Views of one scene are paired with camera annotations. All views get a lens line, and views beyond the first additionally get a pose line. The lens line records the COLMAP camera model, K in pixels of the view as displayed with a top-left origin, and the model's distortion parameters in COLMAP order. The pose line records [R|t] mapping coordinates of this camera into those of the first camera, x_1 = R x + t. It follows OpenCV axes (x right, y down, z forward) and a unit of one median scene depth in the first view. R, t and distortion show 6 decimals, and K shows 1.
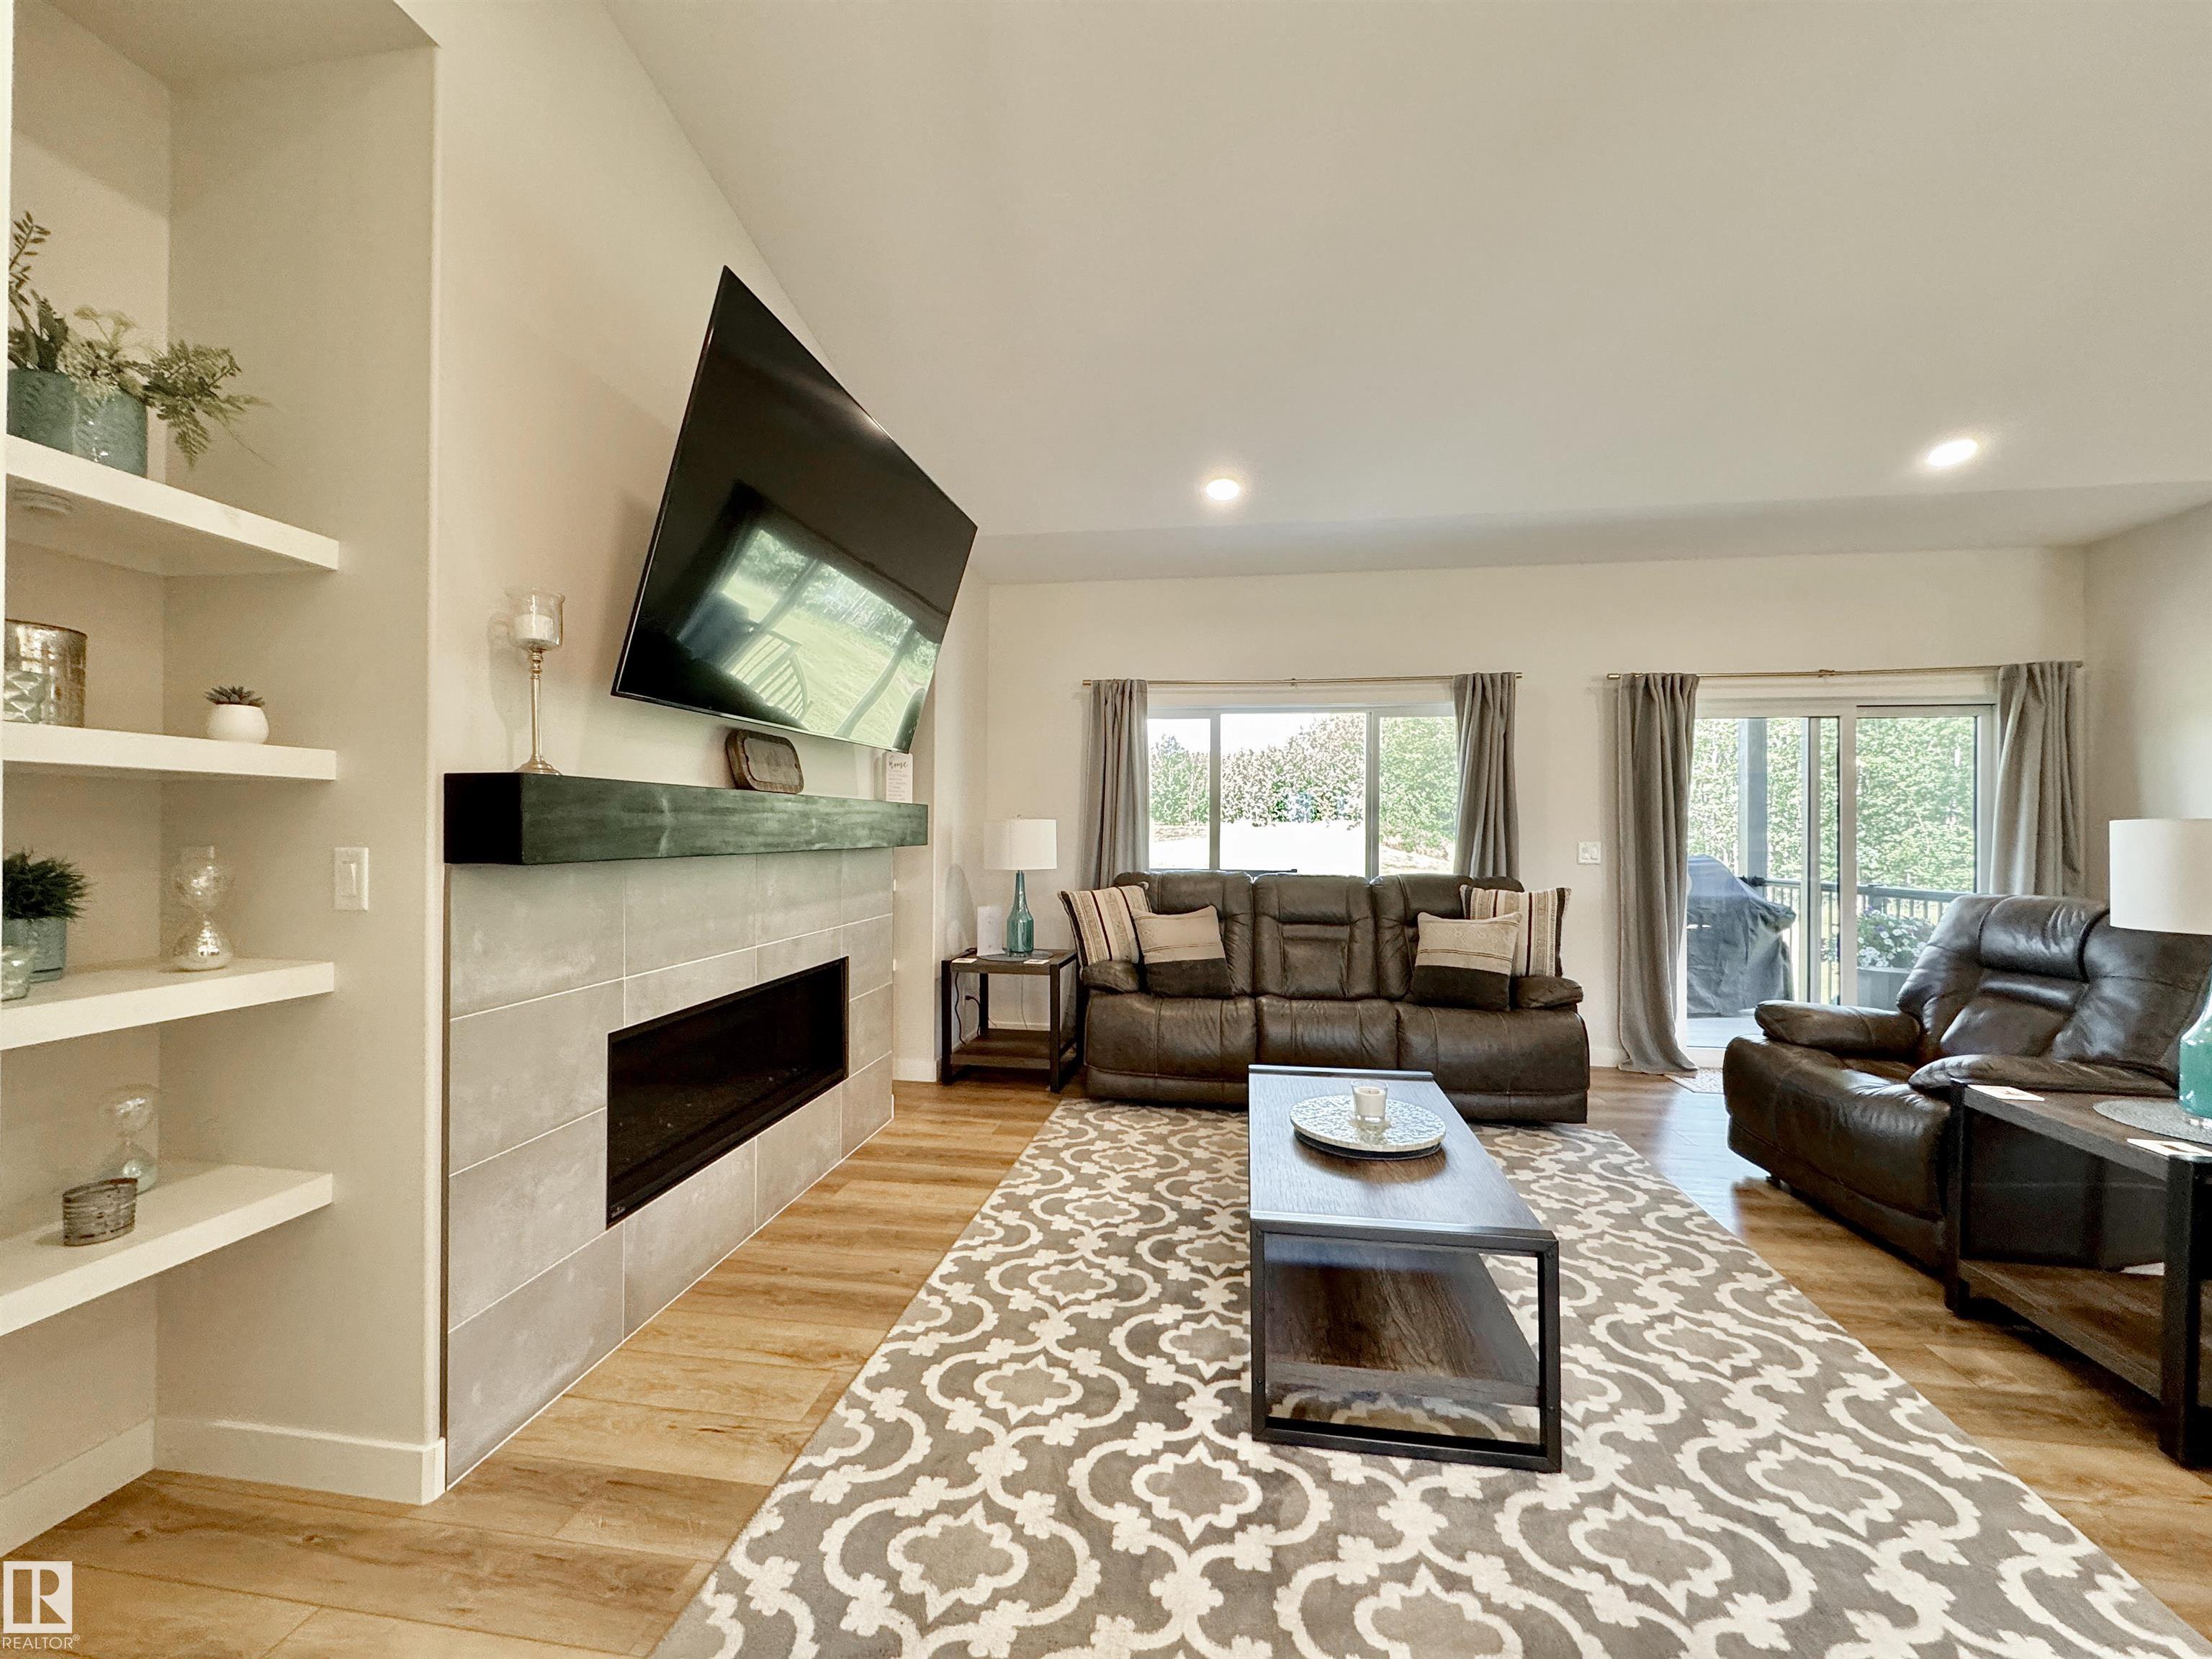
lens RADIAL K [[885.2, 0, 1104.3], [0, 885.2, 820.7], [0, 0, 1]] dist [0.002482, -0.000579]
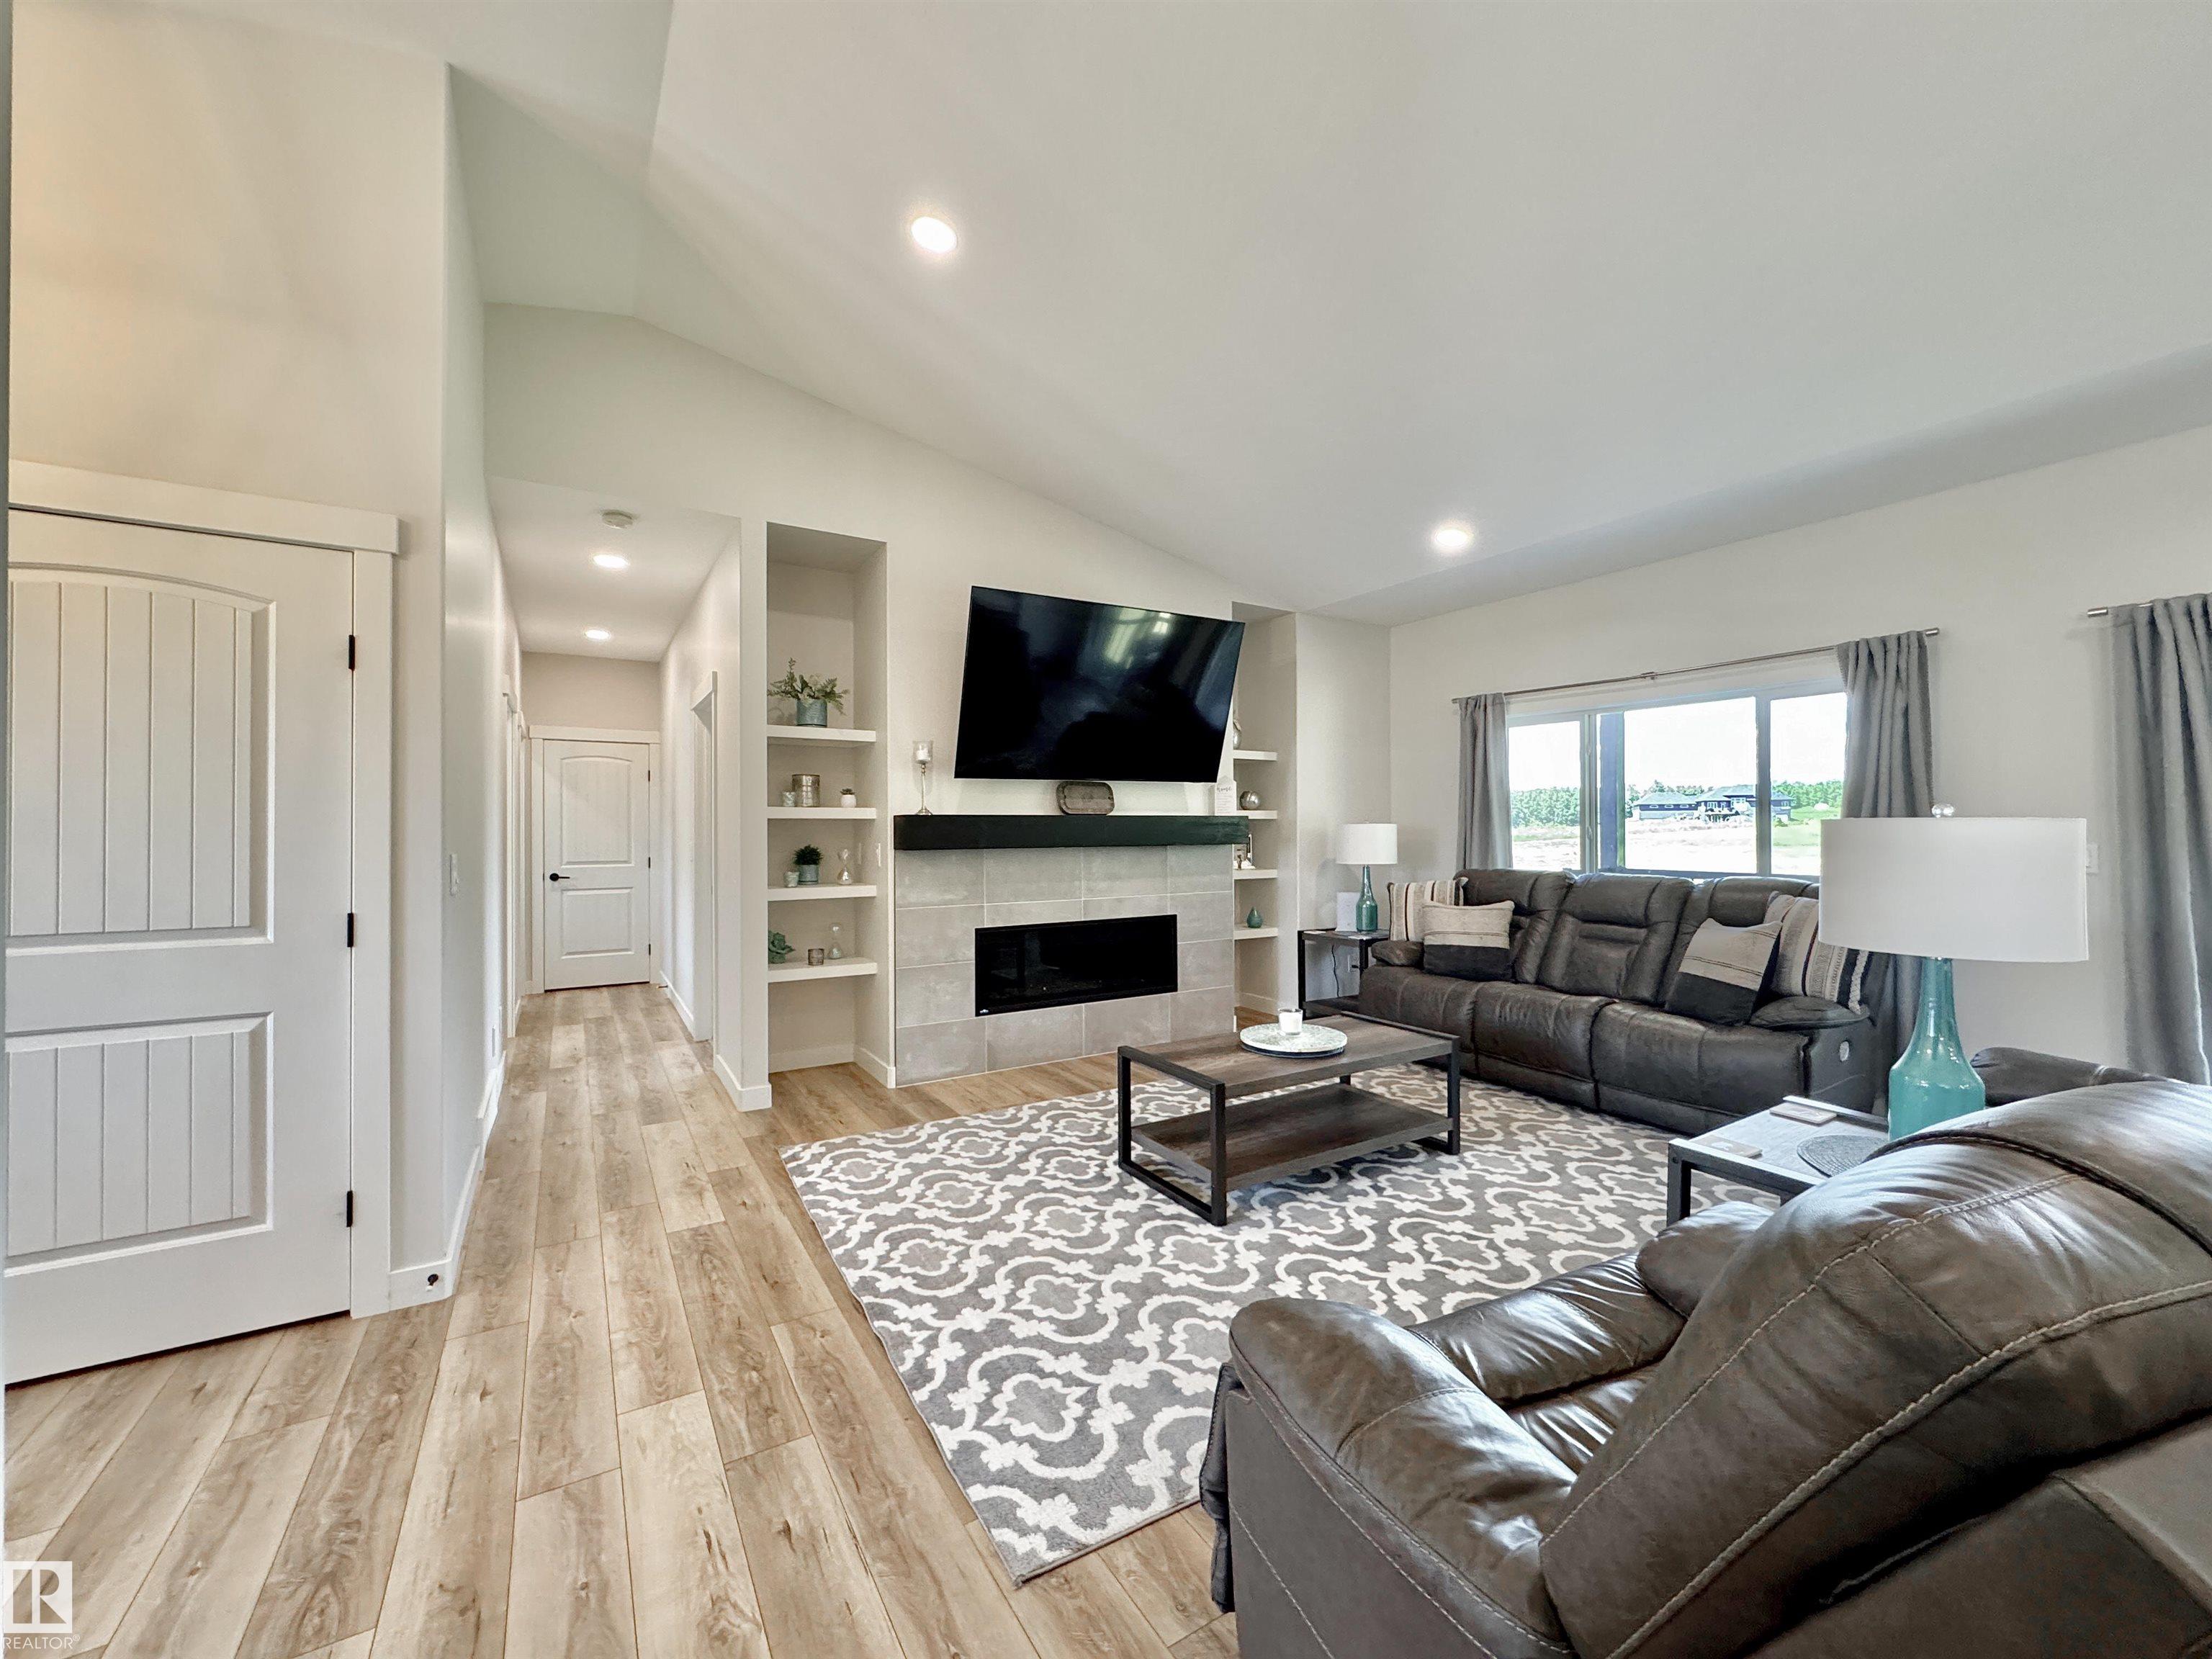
lens RADIAL K [[885.2, 0, 1099.9], [0, 885.2, 813.5], [0, 0, 1]] dist [0.002482, -0.000579]
pose [[0.641920, -0.022122, -0.766452, 1.486160], [0.017954, 0.999743, -0.013818, -0.011516], [0.766561, -0.004890, 0.642152, -0.199178]]
